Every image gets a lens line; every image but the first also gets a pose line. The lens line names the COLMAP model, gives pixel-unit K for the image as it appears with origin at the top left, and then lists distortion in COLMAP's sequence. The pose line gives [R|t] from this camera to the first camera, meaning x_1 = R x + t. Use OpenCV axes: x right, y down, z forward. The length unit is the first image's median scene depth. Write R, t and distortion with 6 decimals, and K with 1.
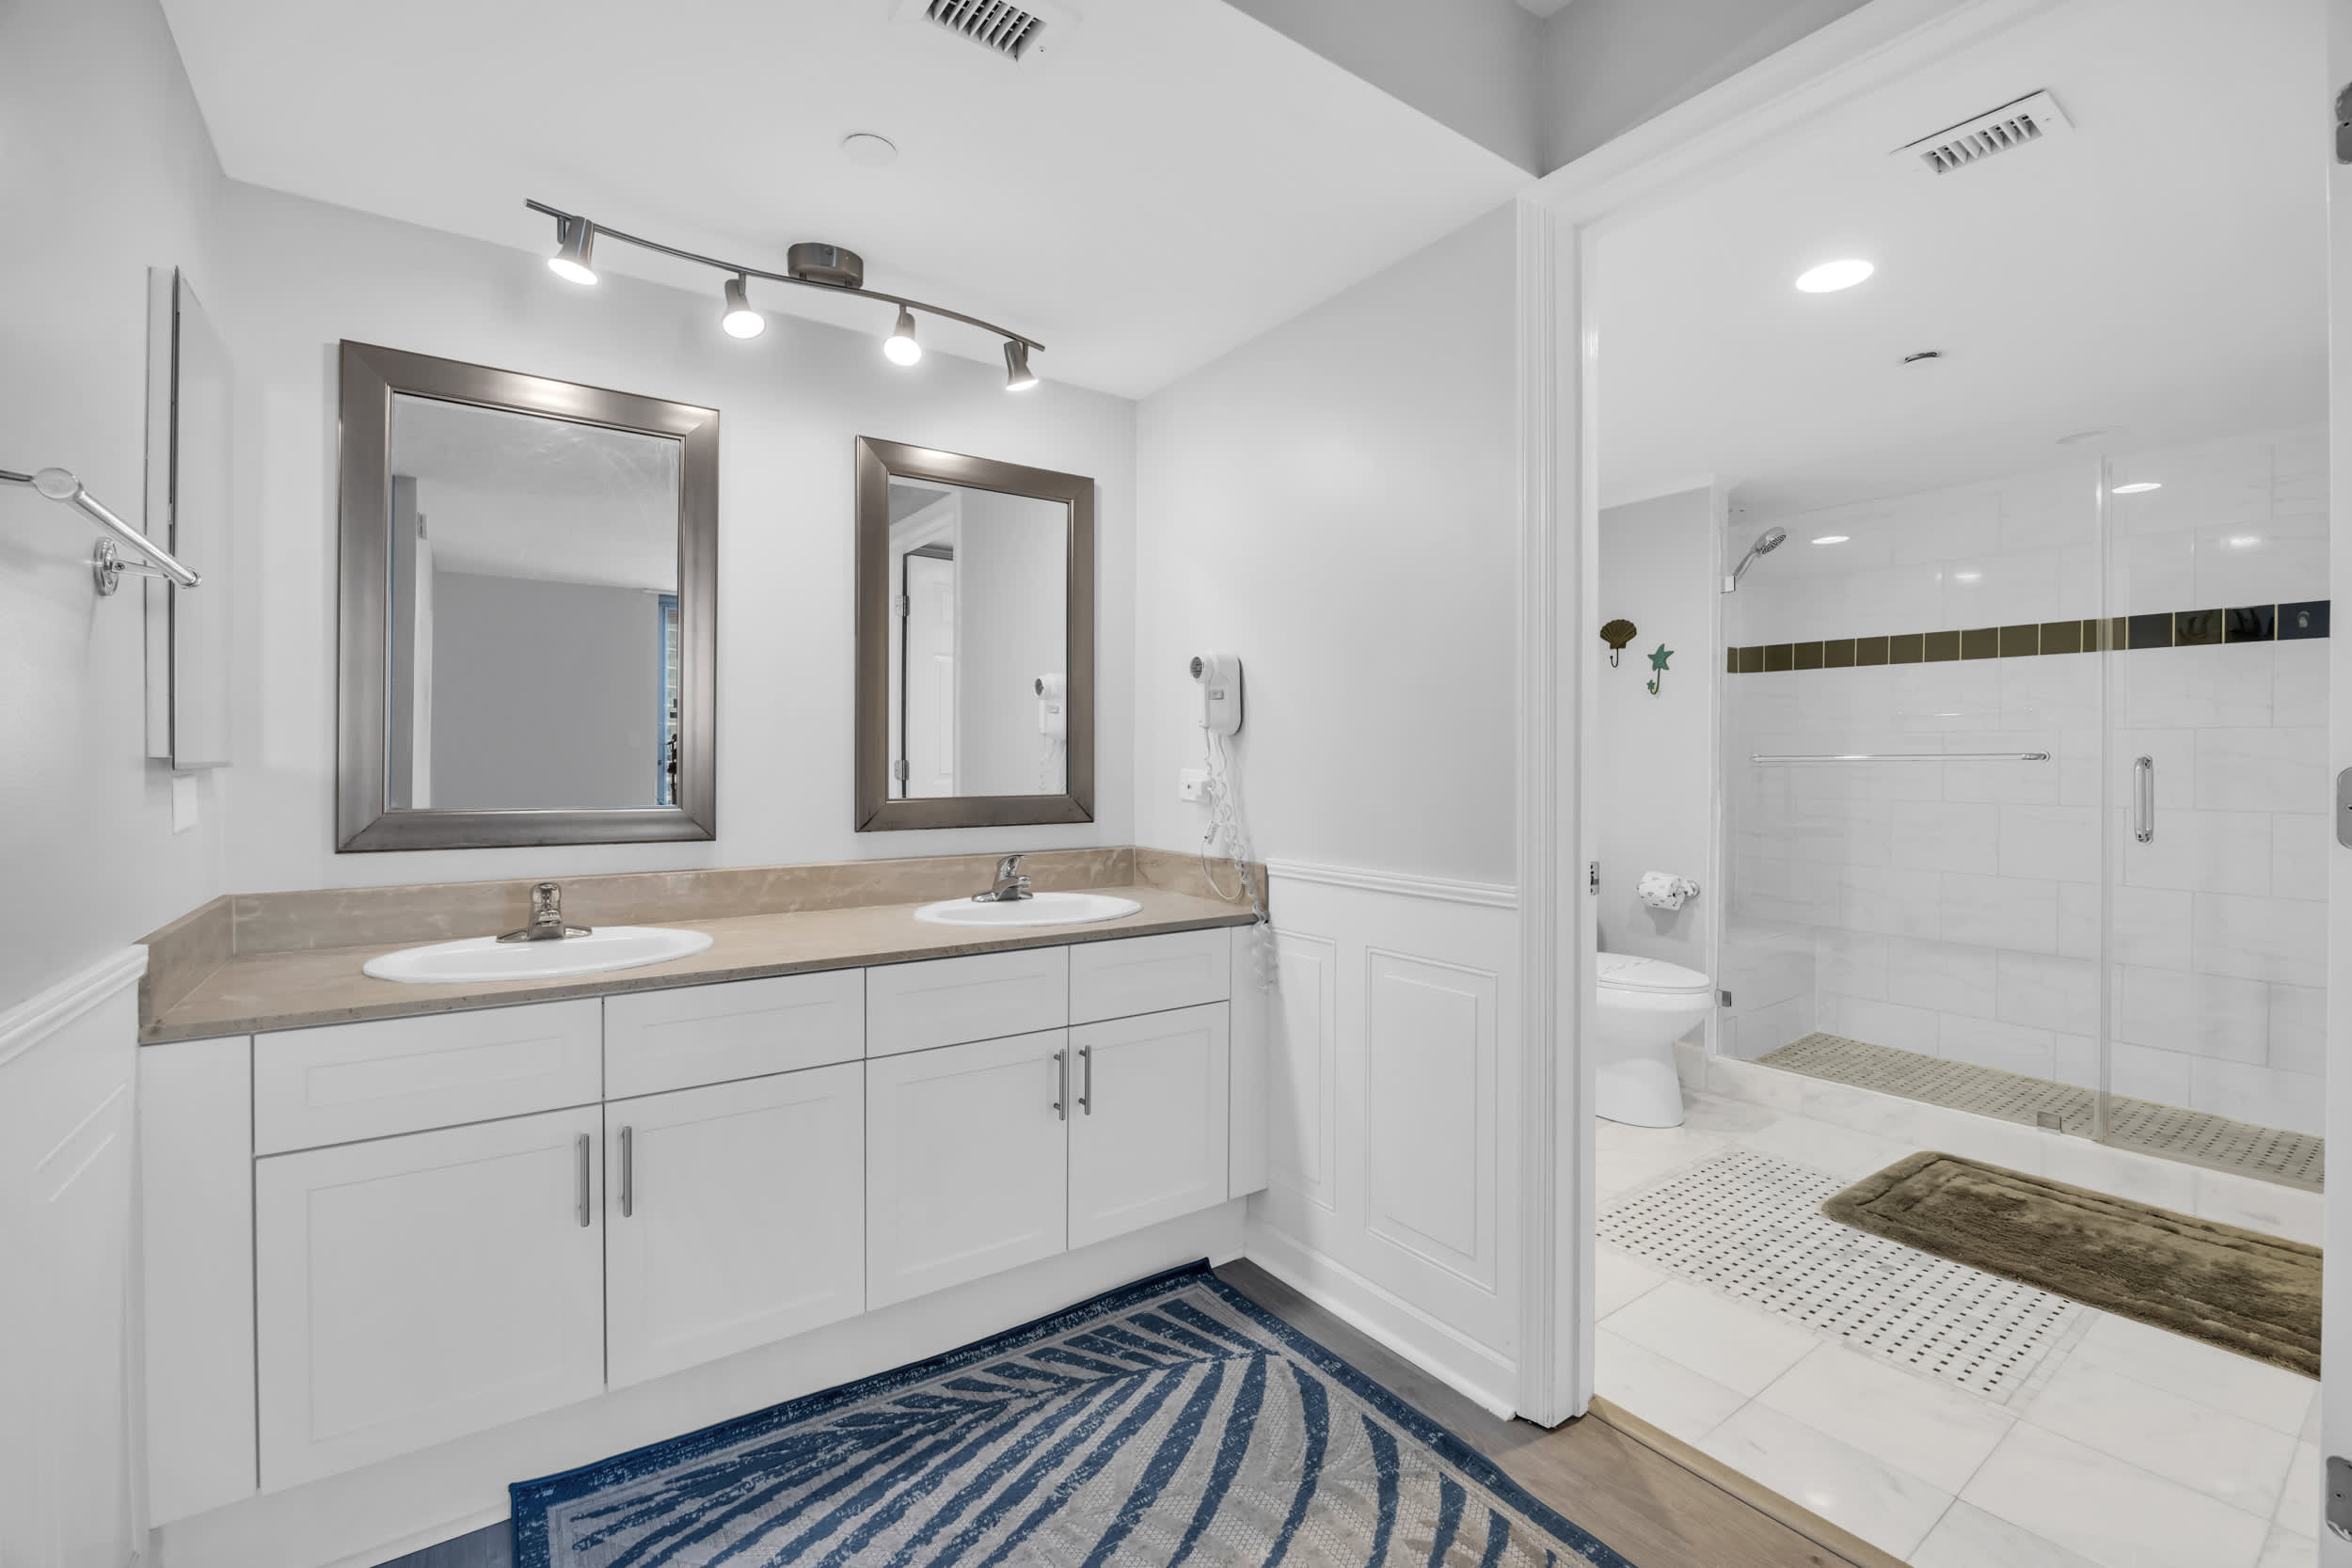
lens RADIAL K [[1045.3, 0, 1206.9], [0, 1045.3, 767.6], [0, 0, 1]] dist [-0.001505, -0.000064]
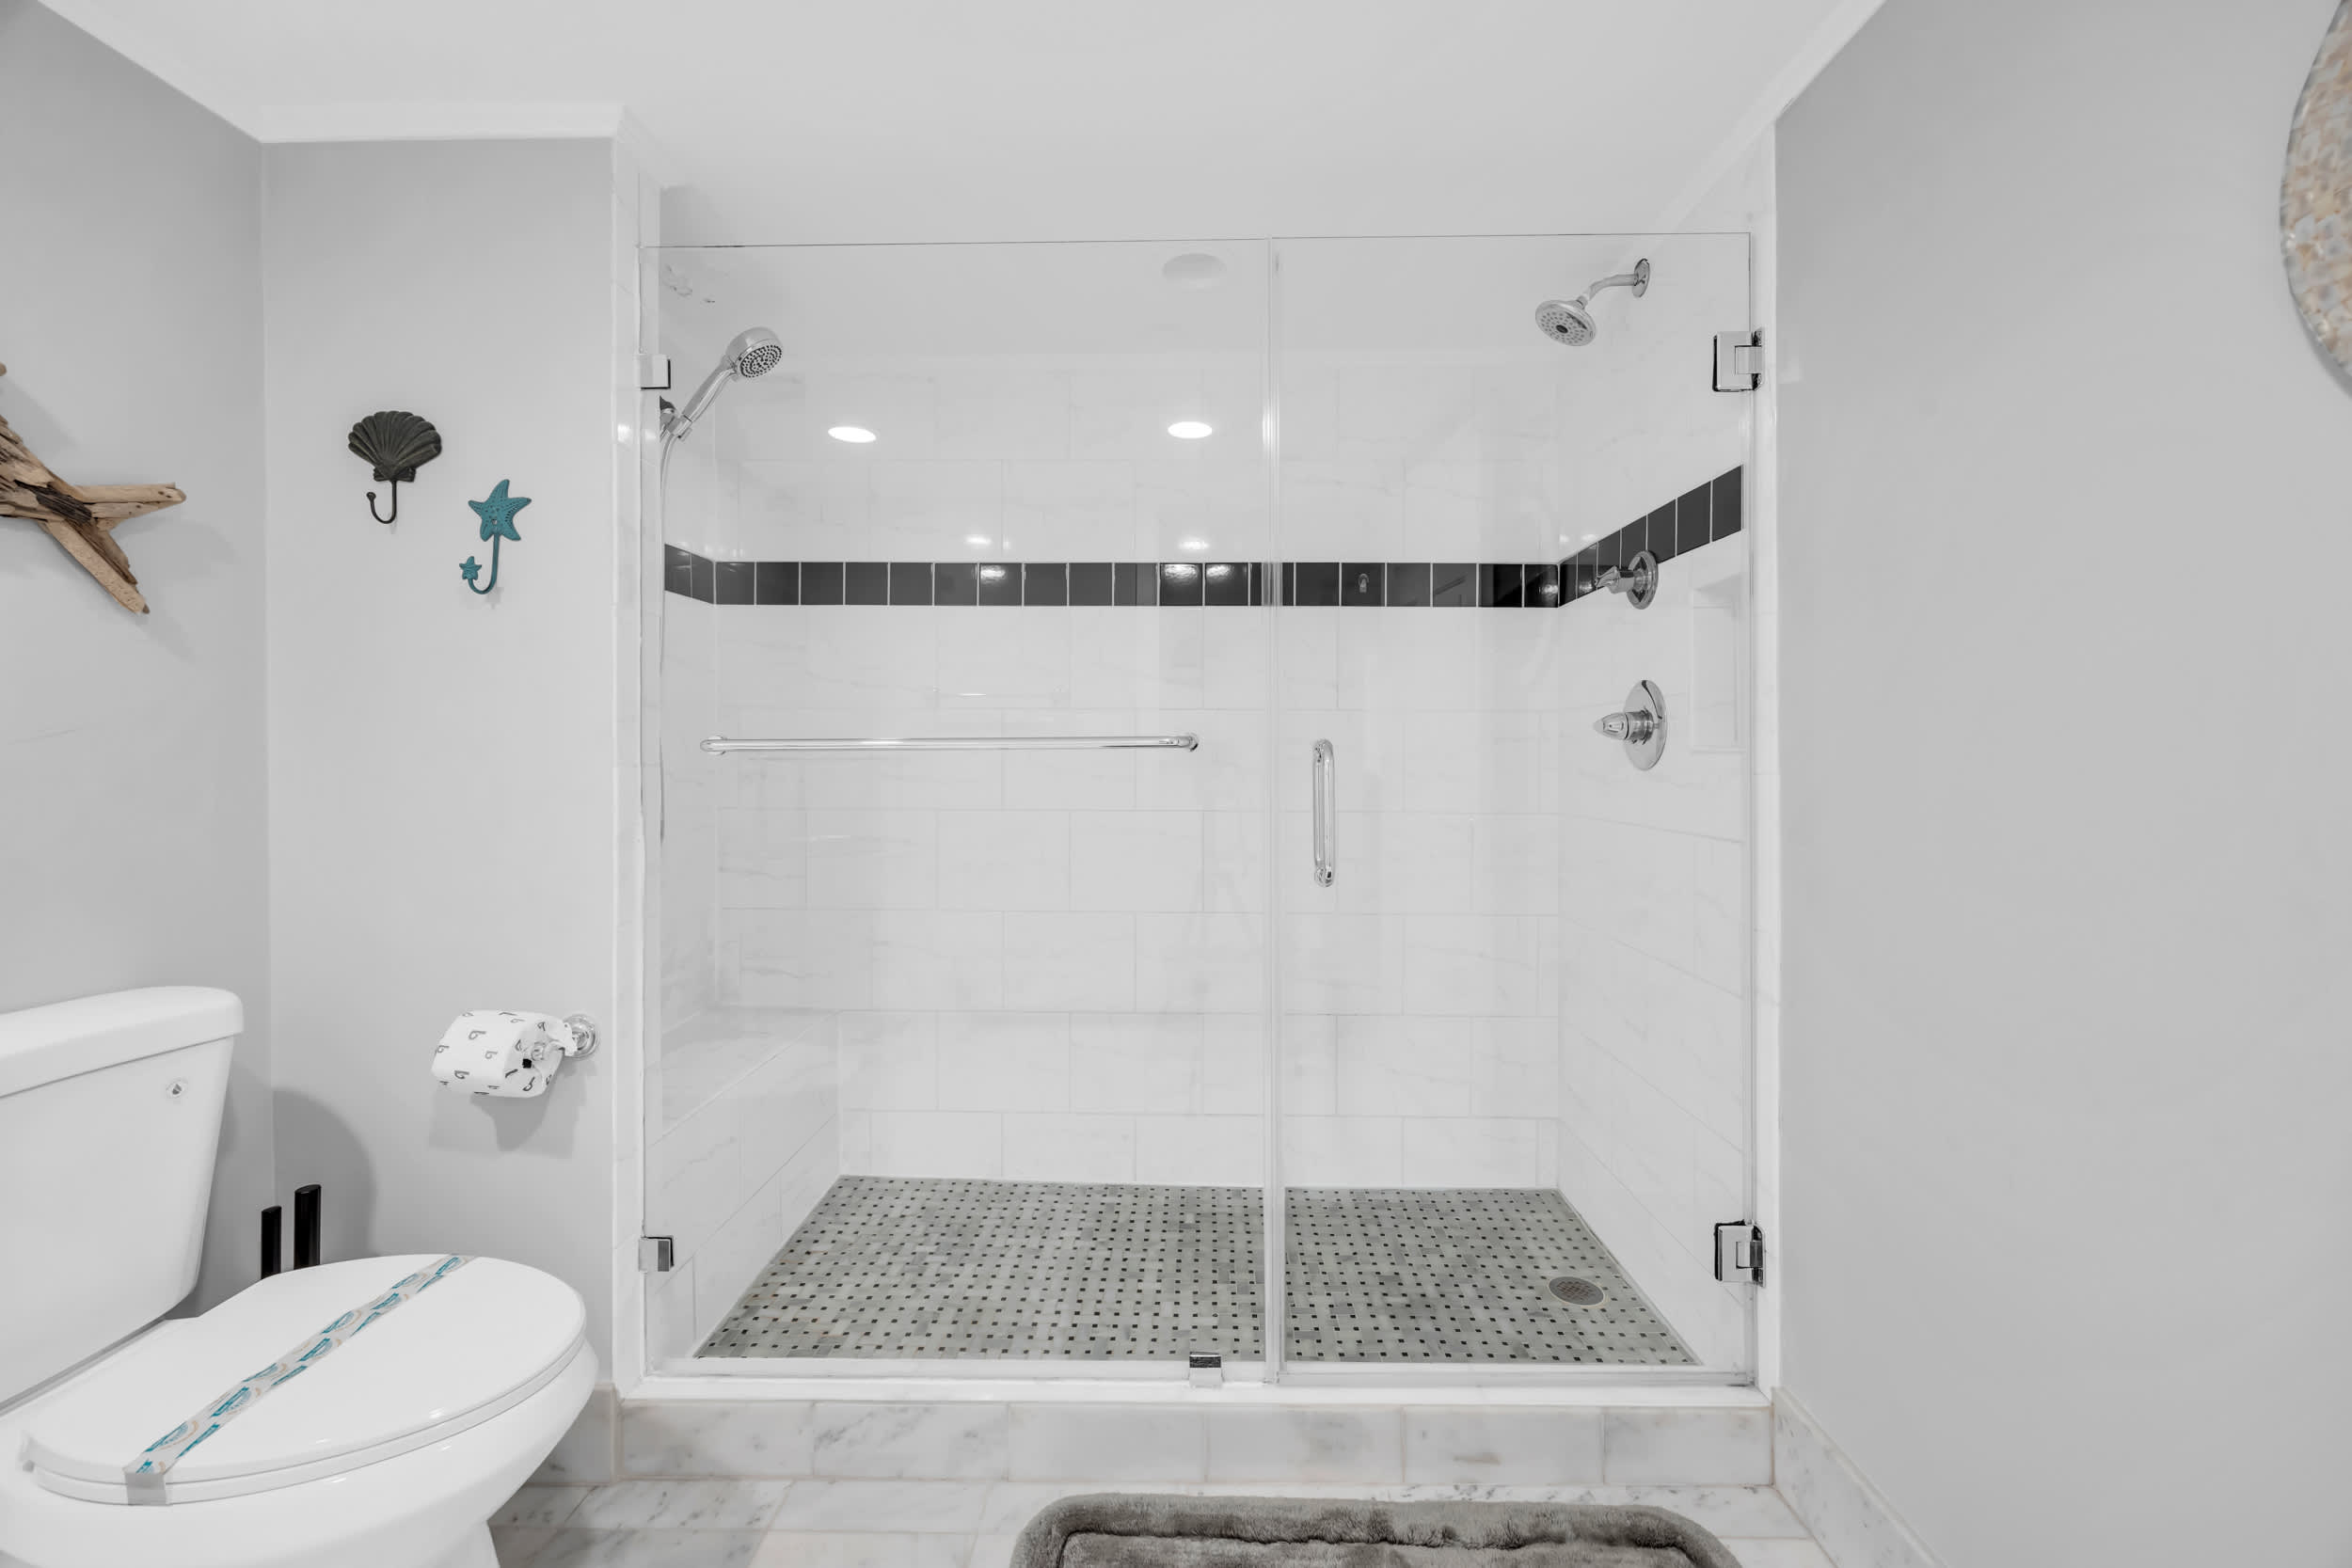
lens RADIAL K [[912.0, 0, 1174.4], [0, 912.0, 772.9], [0, 0, 1]] dist [-0.002413, 0.000013]
pose [[0.637591, -0.017098, 0.770185, 0.317957], [0.005587, 0.999830, 0.017570, -0.001415], [-0.770354, -0.006900, 0.637579, 0.539465]]
